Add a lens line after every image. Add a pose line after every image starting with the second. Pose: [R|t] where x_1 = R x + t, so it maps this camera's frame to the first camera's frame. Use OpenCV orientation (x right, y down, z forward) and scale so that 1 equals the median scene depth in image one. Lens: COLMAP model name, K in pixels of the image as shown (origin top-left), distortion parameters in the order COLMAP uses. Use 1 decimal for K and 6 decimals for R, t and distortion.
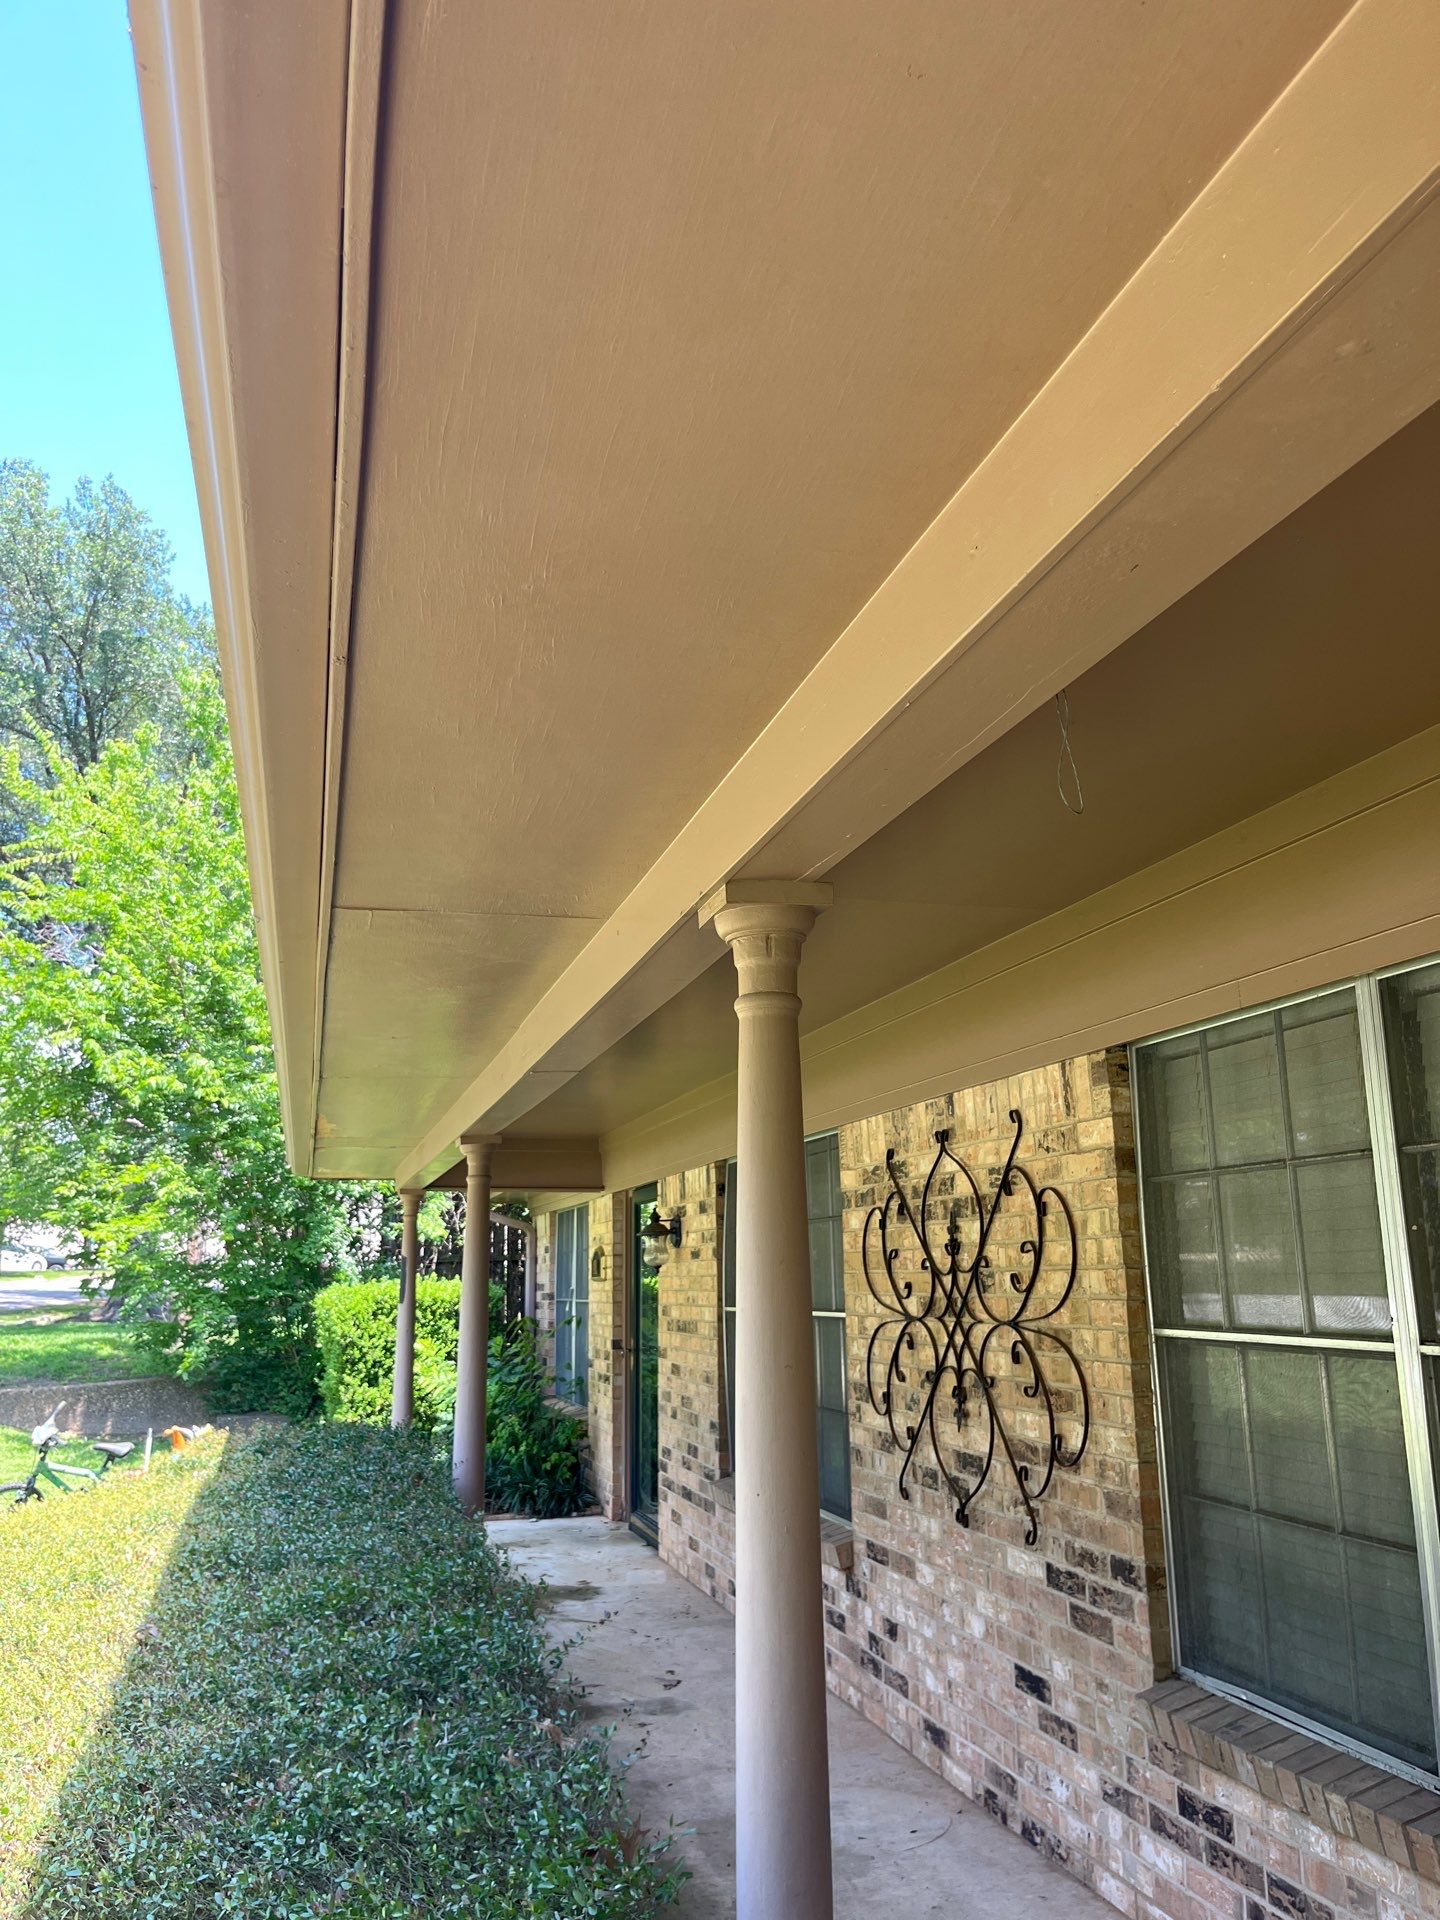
lens RADIAL K [[1468.5, 0, 710.4], [0, 1468.5, 977.4], [0, 0, 1]] dist [0.051222, -0.077930]
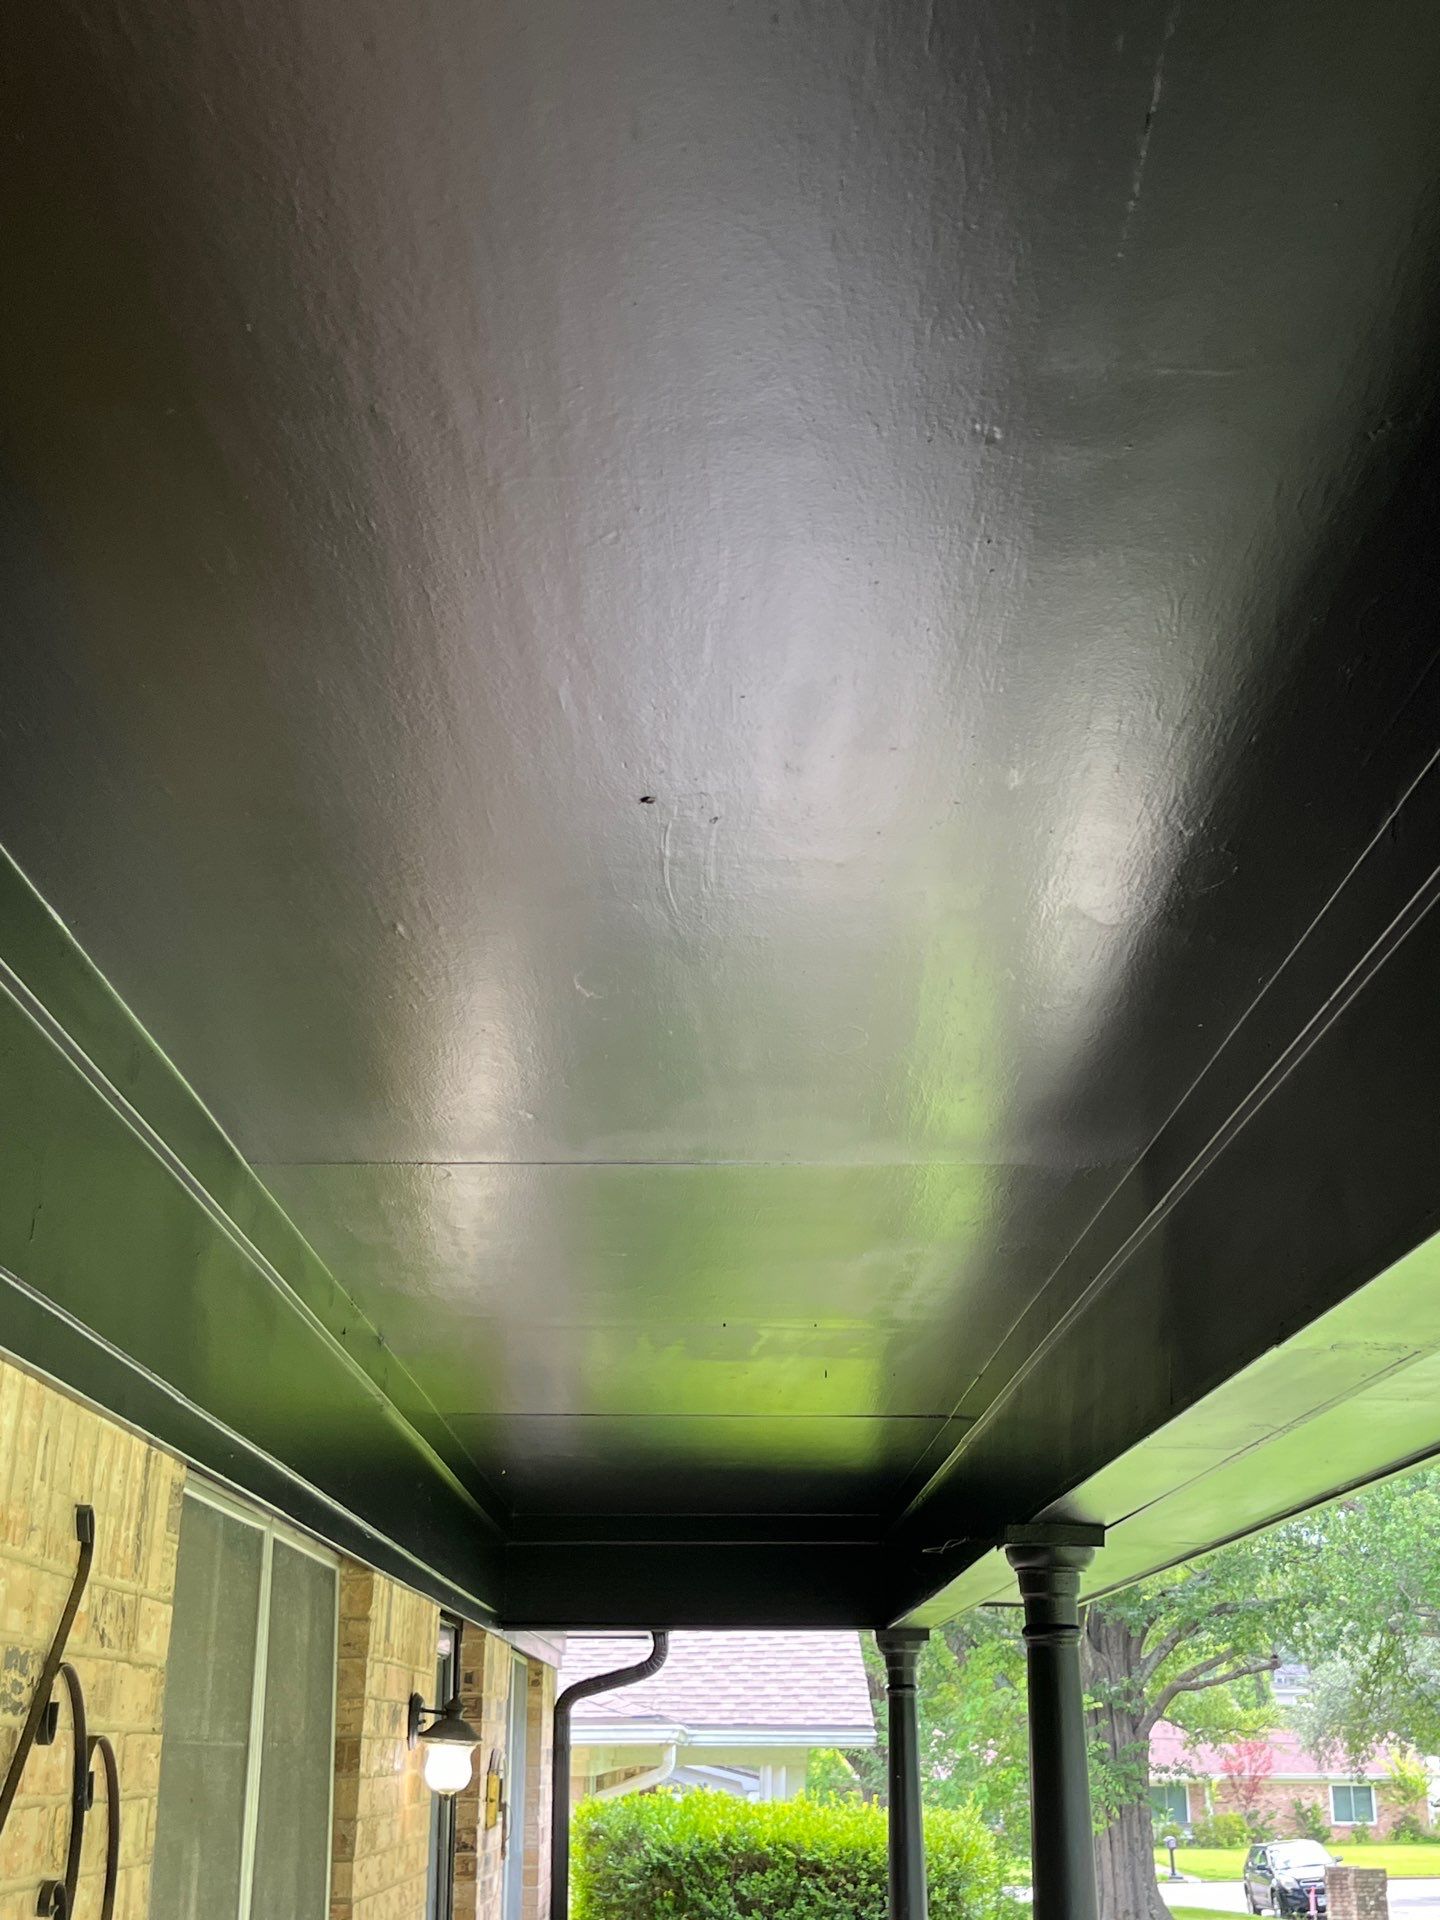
lens RADIAL K [[2366.0, 0, 751.1], [0, 2366.0, 984.6], [0, 0, 1]] dist [0.036392, 0.000000]
pose [[-0.970542, 0.085798, 0.225136, -0.090796], [-0.037011, 0.870258, -0.491204, 0.232872], [-0.238071, -0.485067, -0.841447, 1.348803]]
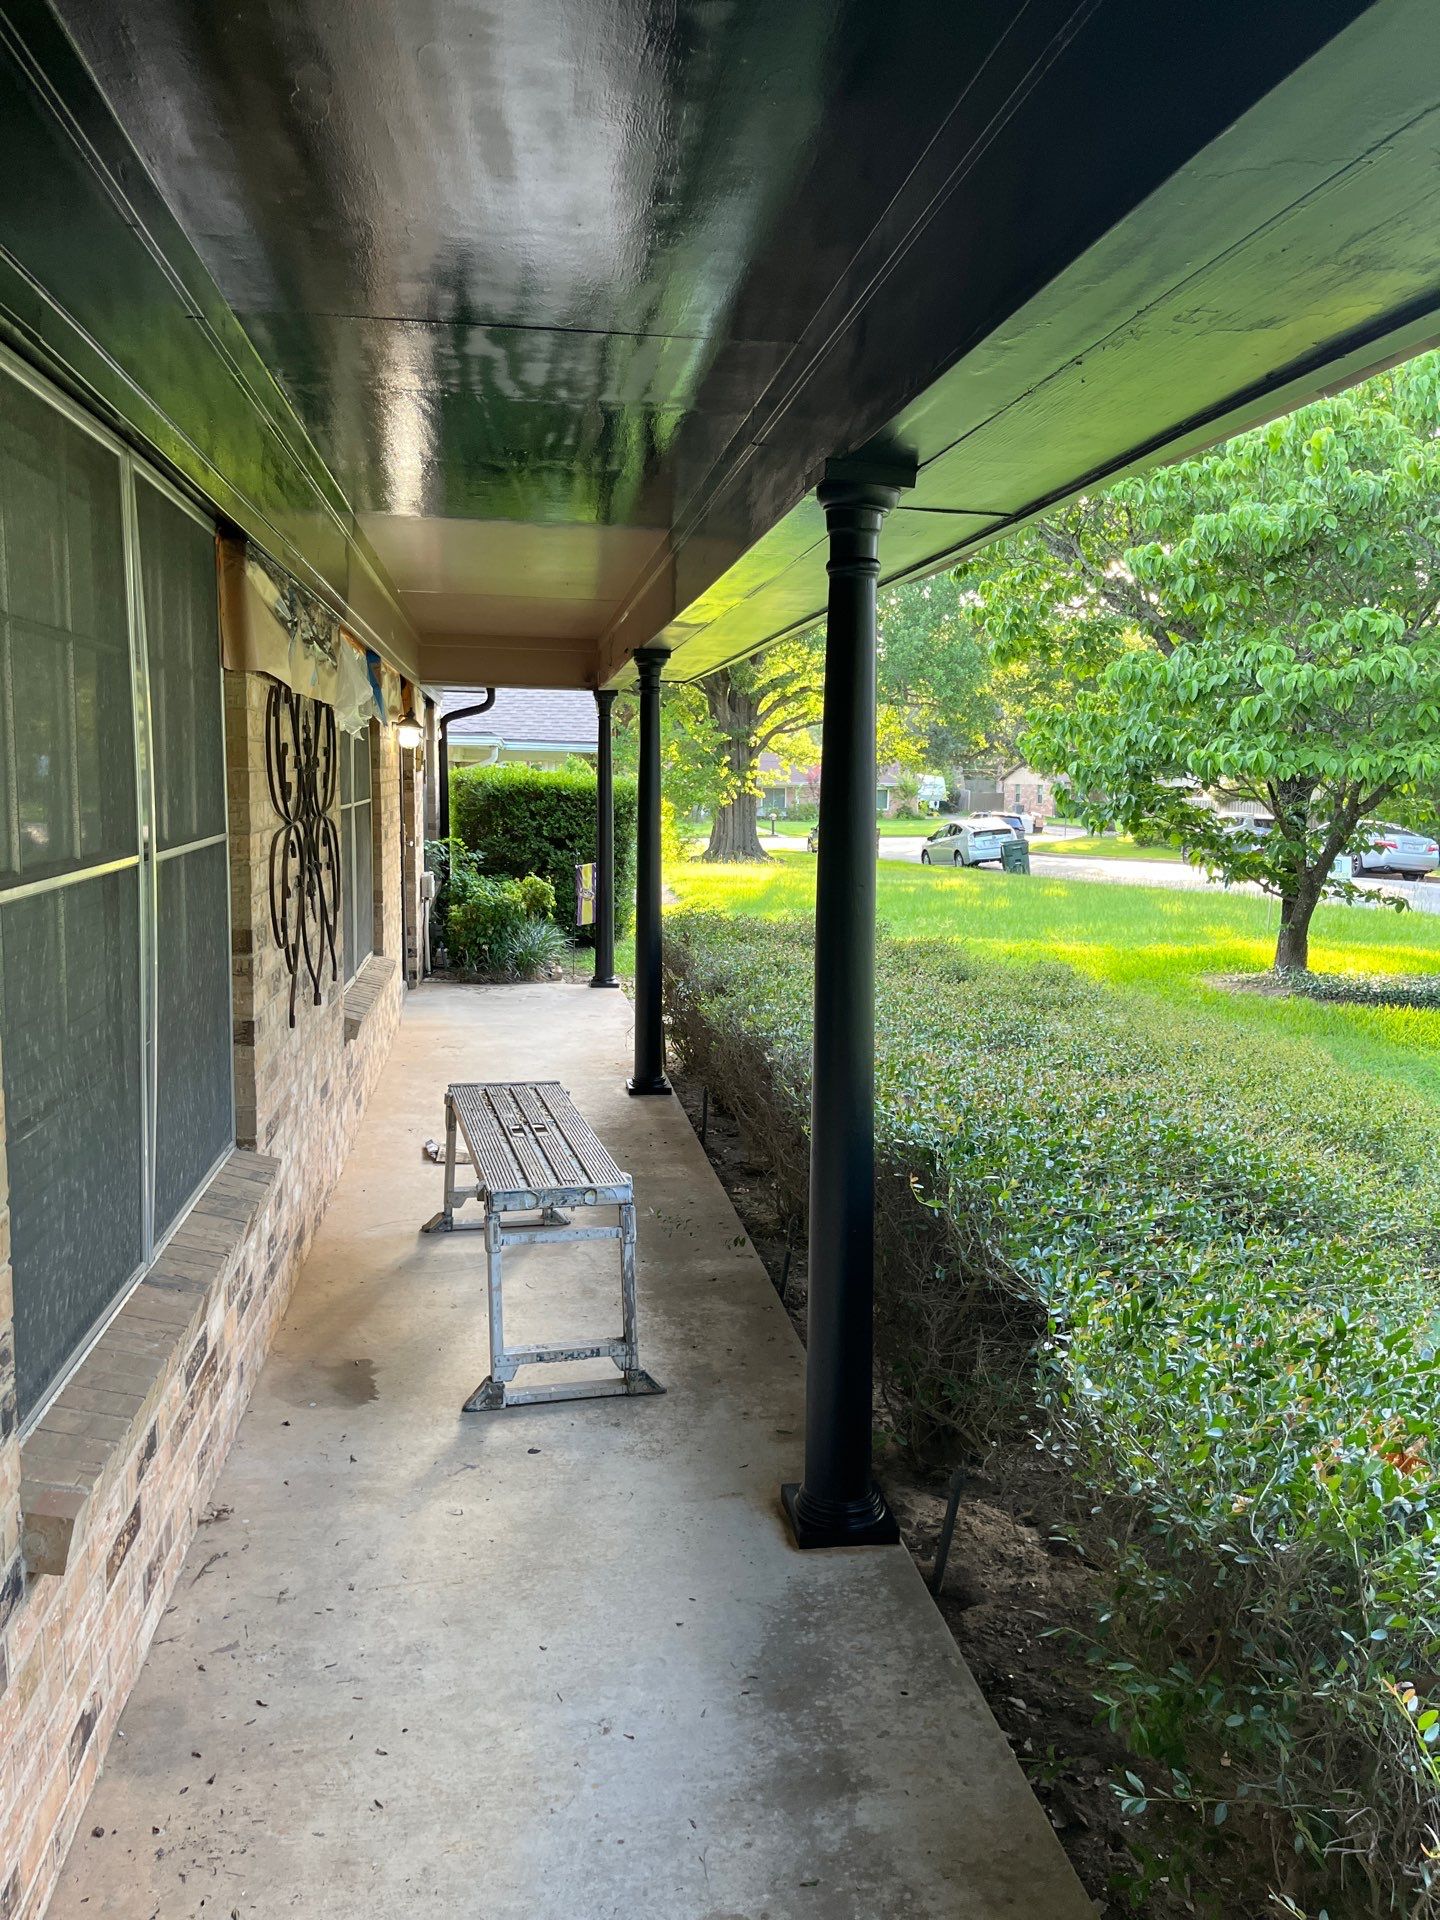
lens RADIAL K [[1462.1, 0, 747.3], [0, 1462.1, 970.1], [0, 0, 1]] dist [0.026739, -0.014180]
pose [[-0.994773, -0.022204, 0.099664, -0.225718], [-0.029224, 0.997151, -0.069540, 0.379084], [-0.097836, -0.072089, -0.992588, 1.868378]]
